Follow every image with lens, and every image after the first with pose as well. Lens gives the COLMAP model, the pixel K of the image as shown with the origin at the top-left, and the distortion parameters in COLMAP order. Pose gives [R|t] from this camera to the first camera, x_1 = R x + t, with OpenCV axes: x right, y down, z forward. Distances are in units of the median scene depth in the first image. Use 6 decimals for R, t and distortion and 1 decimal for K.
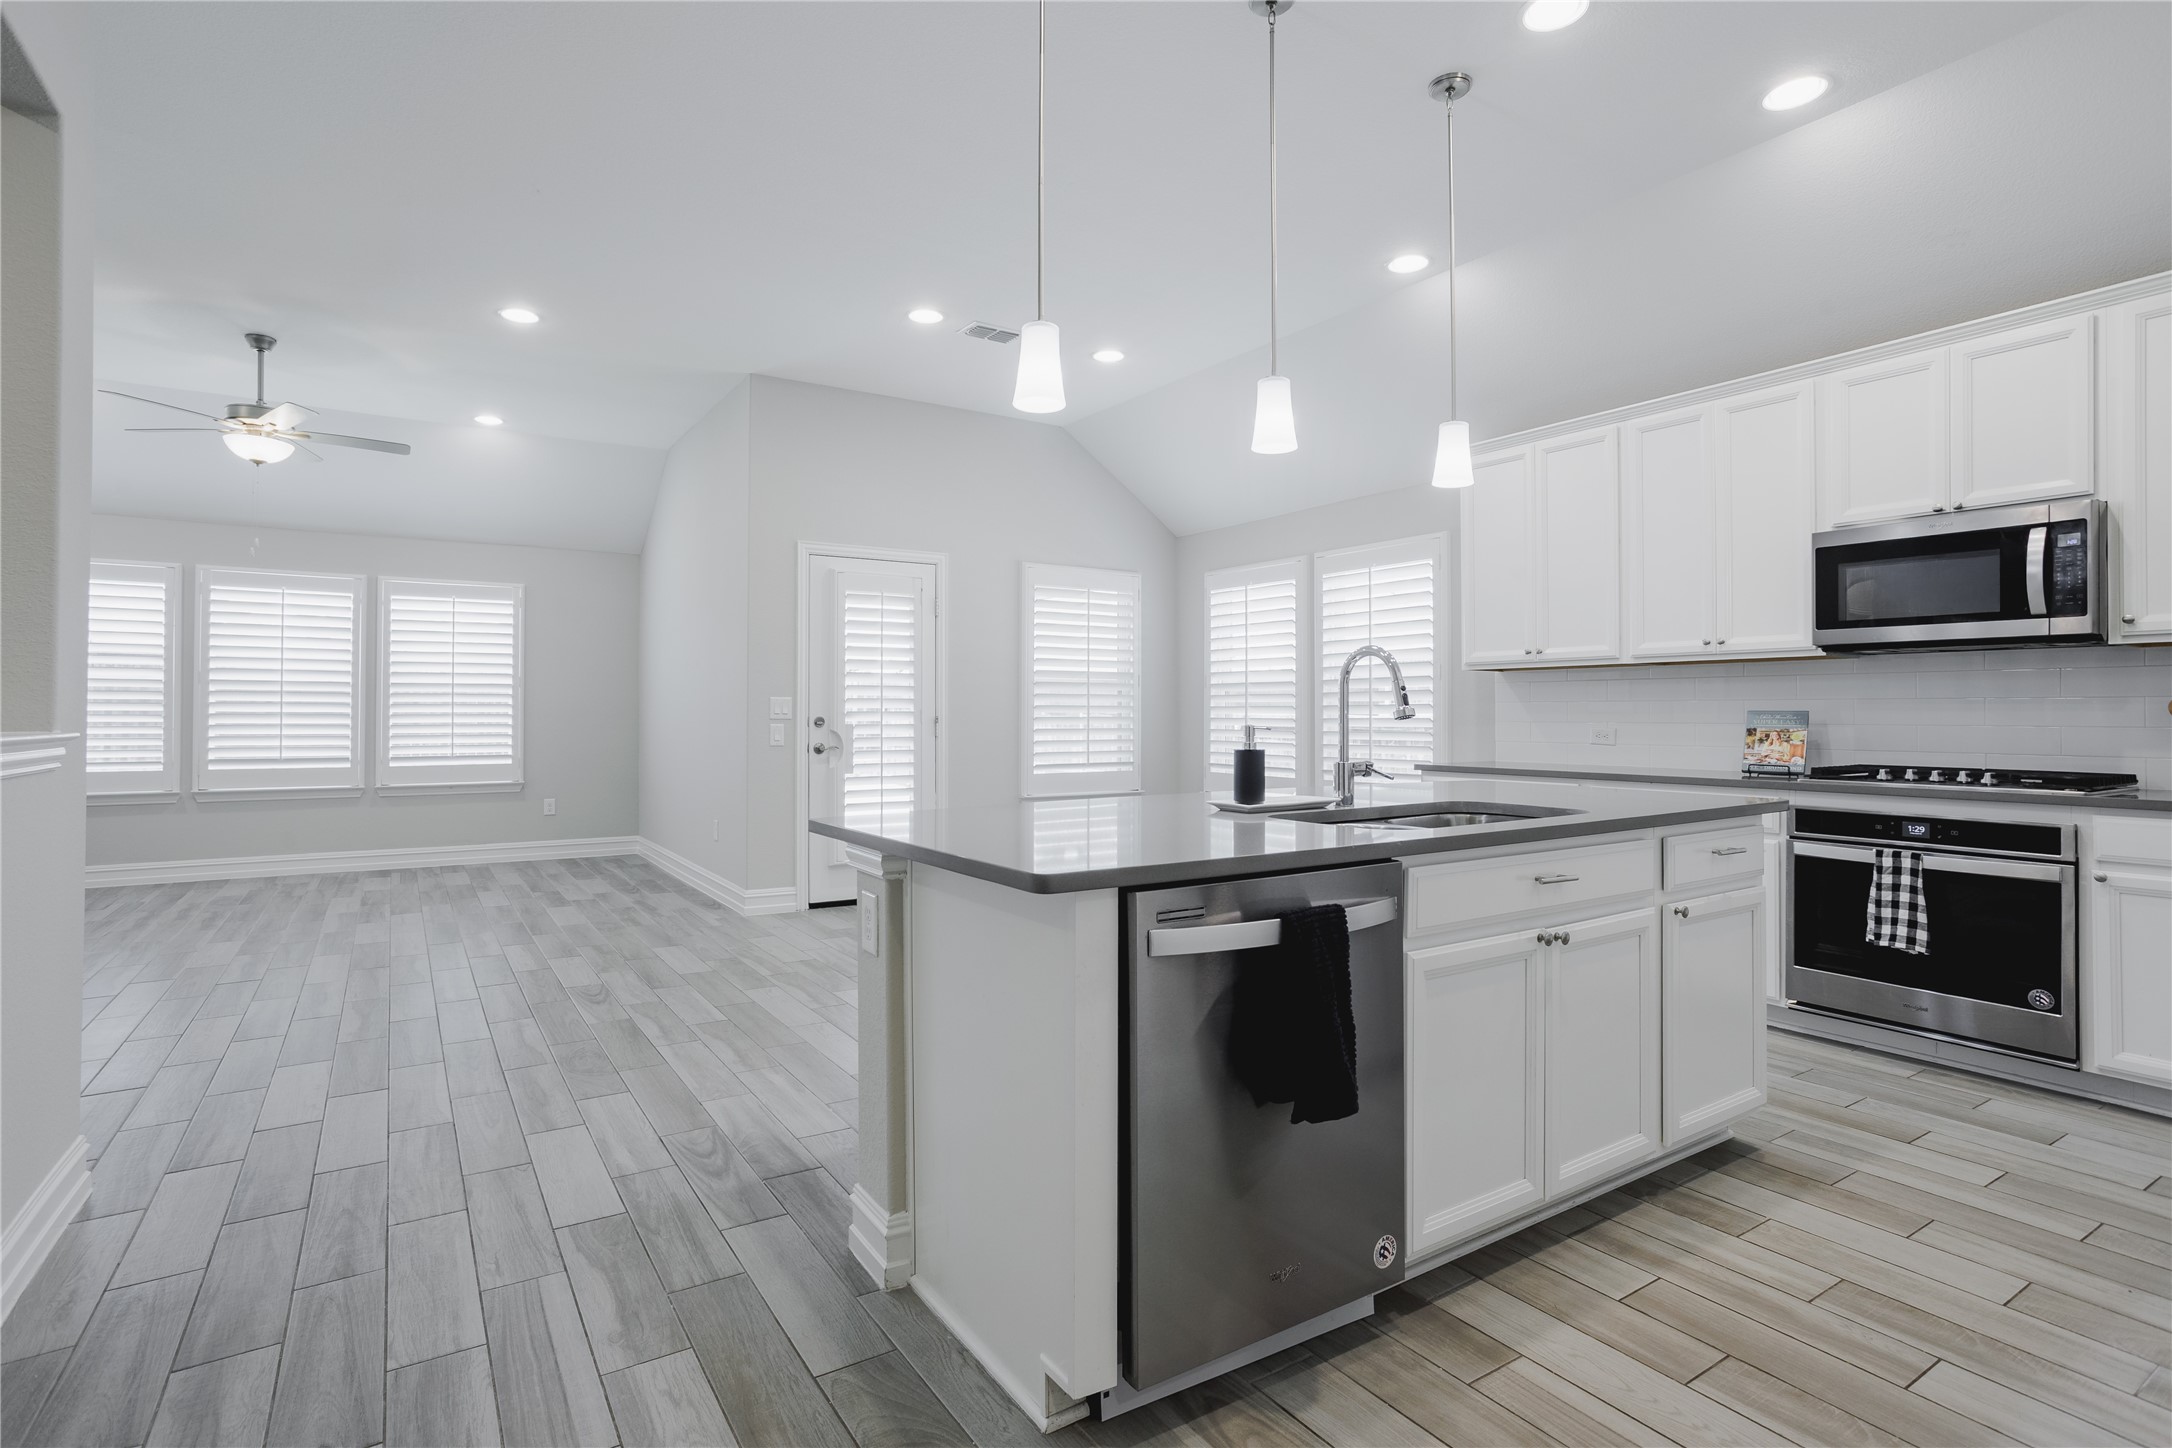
lens RADIAL K [[1077.3, 0, 1088.2], [0, 1077.3, 693.1], [0, 0, 1]] dist [-0.028538, 0.013714]
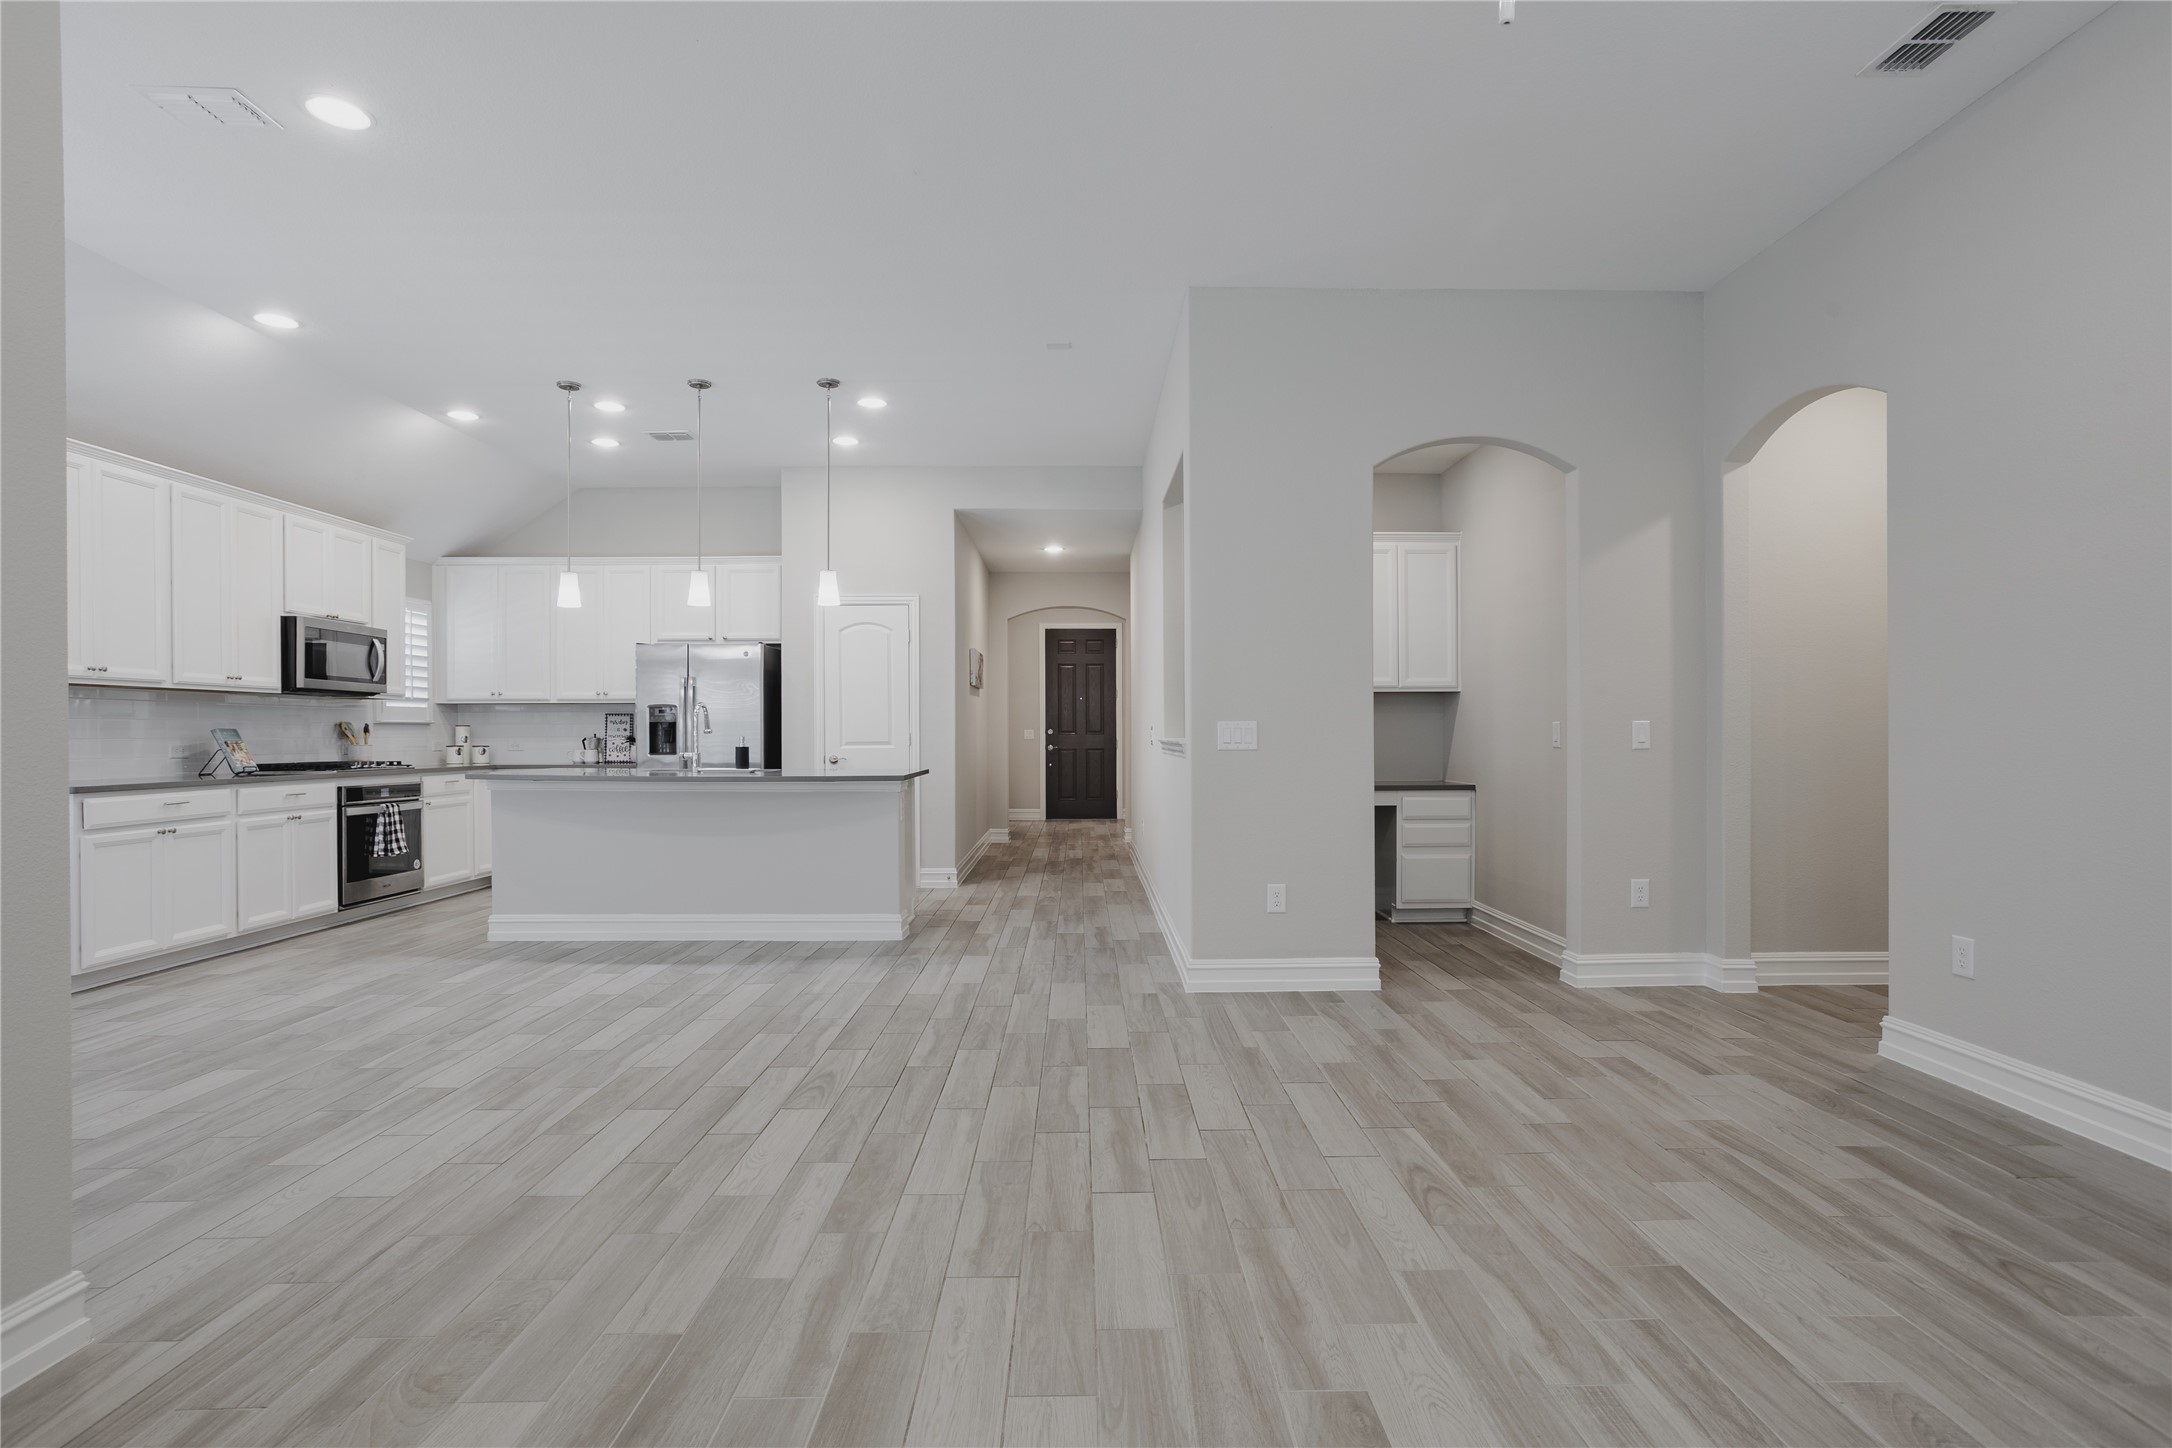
lens RADIAL K [[1077.3, 0, 1128.9], [0, 1077.3, 751.1], [0, 0, 1]] dist [-0.028538, 0.013714]
pose [[-0.863865, -0.007973, 0.503661, -0.730269], [-0.008666, 0.999962, 0.000965, 0.022957], [-0.503650, -0.003531, -0.863901, 1.084336]]
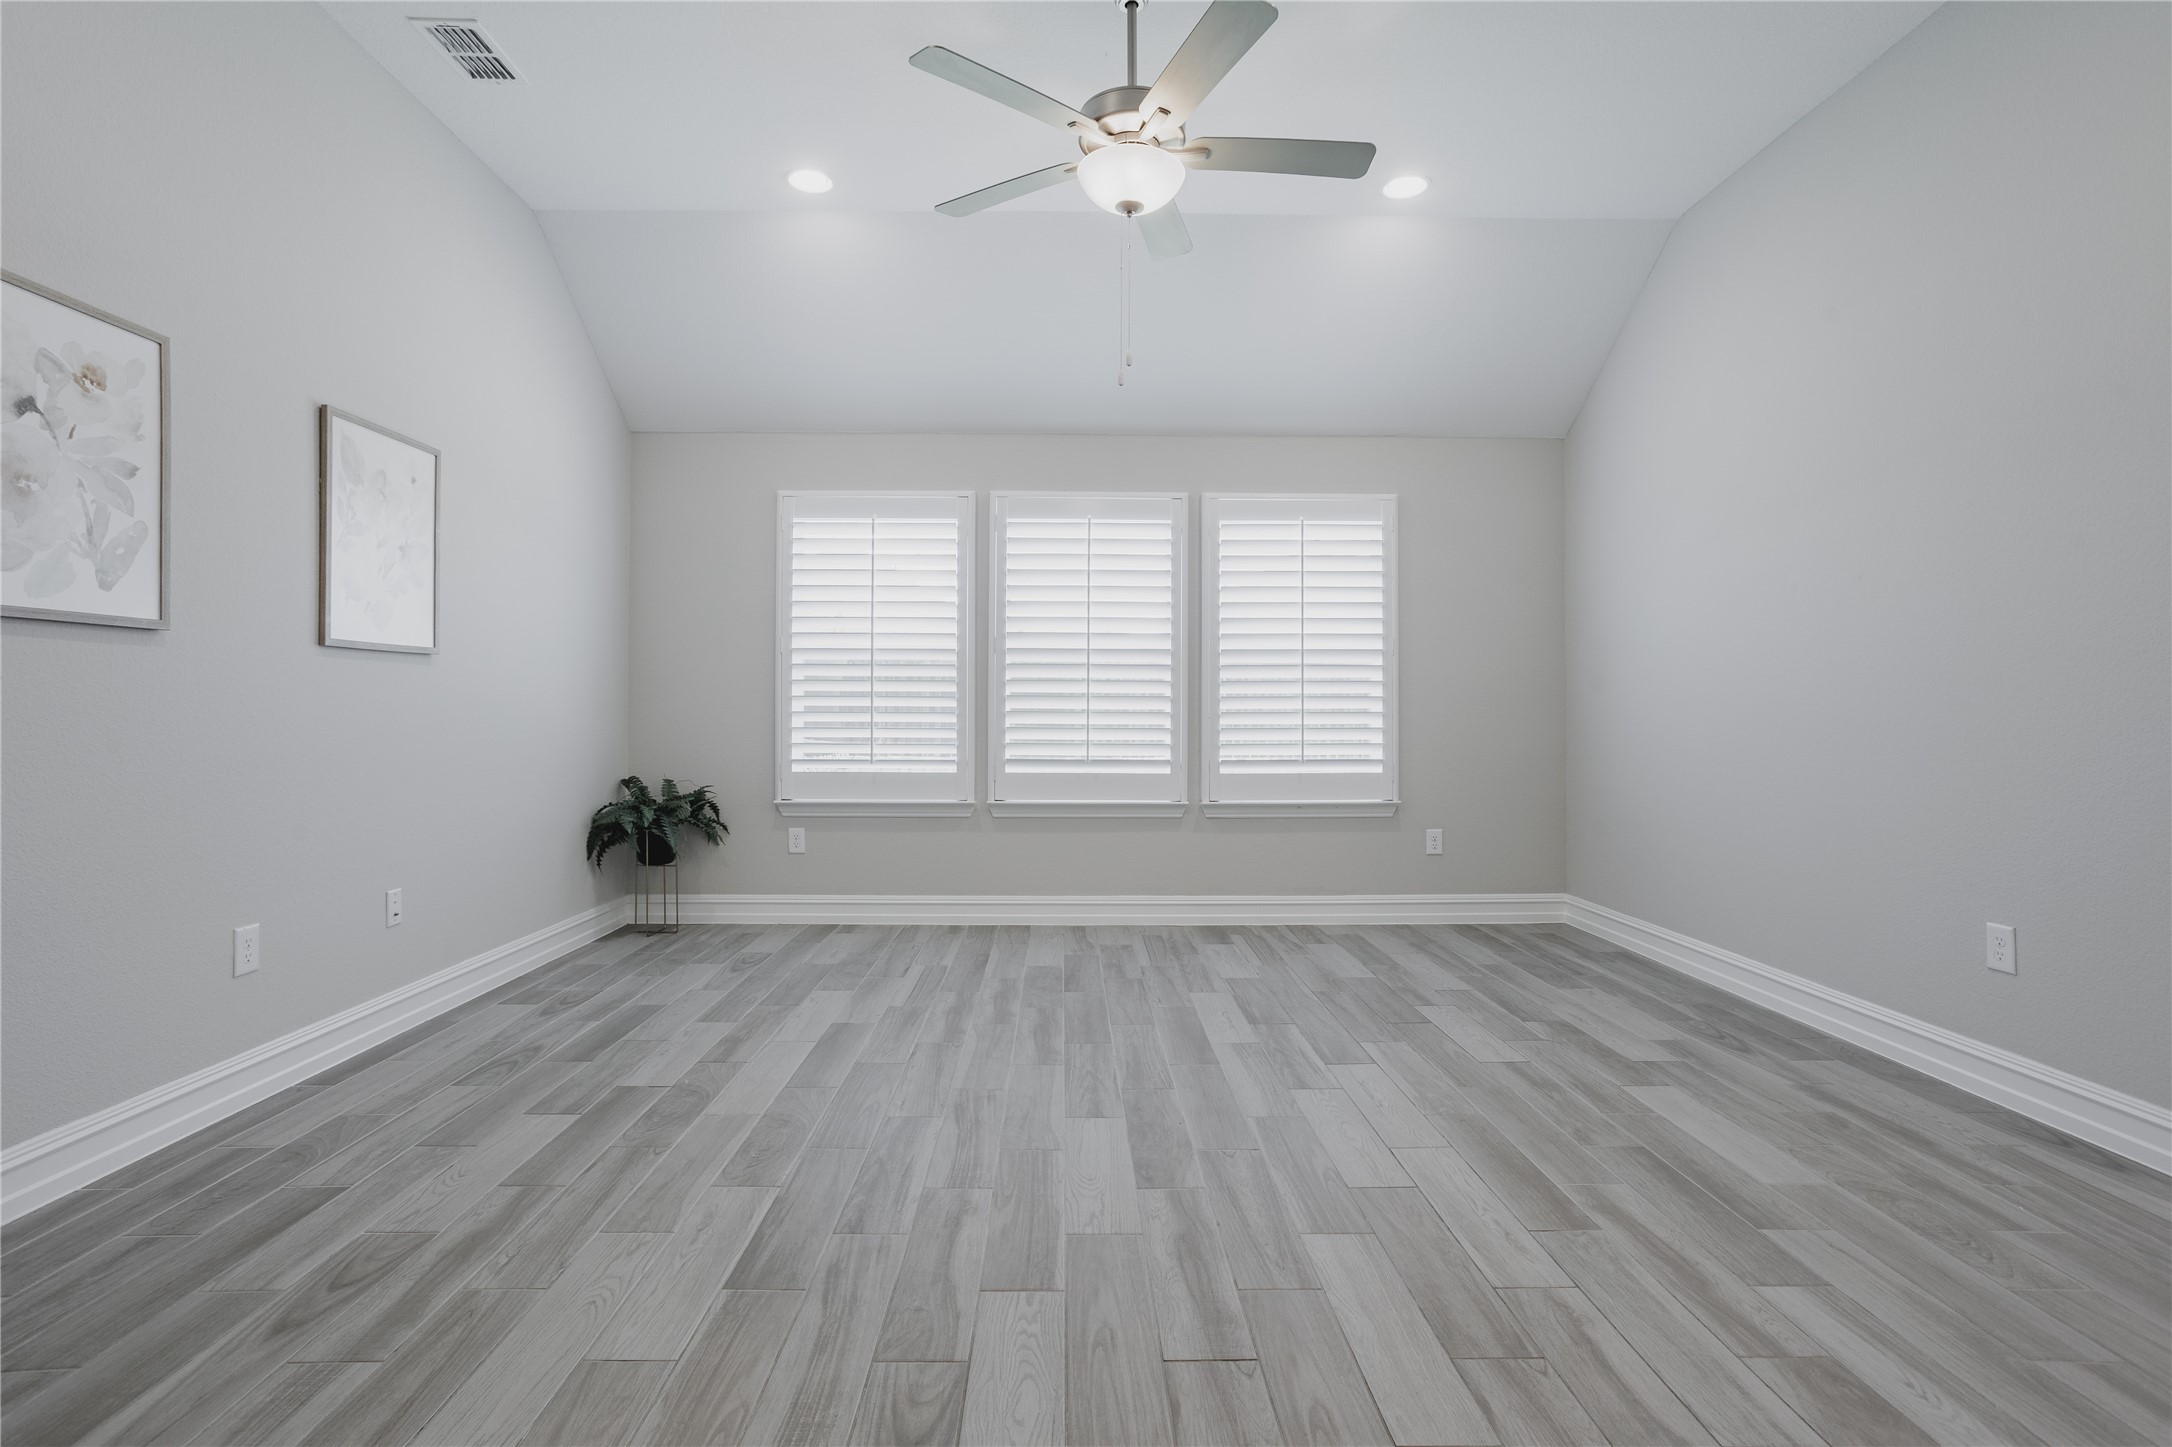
lens RADIAL K [[1077.3, 0, 1081.5], [0, 1077.3, 719.4], [0, 0, 1]] dist [-0.028538, 0.013714]
pose [[0.850056, 0.001541, -0.526690, -0.454284], [0.009182, 0.999800, 0.017745, 0.026809], [0.526612, -0.019920, 0.849872, 0.459093]]
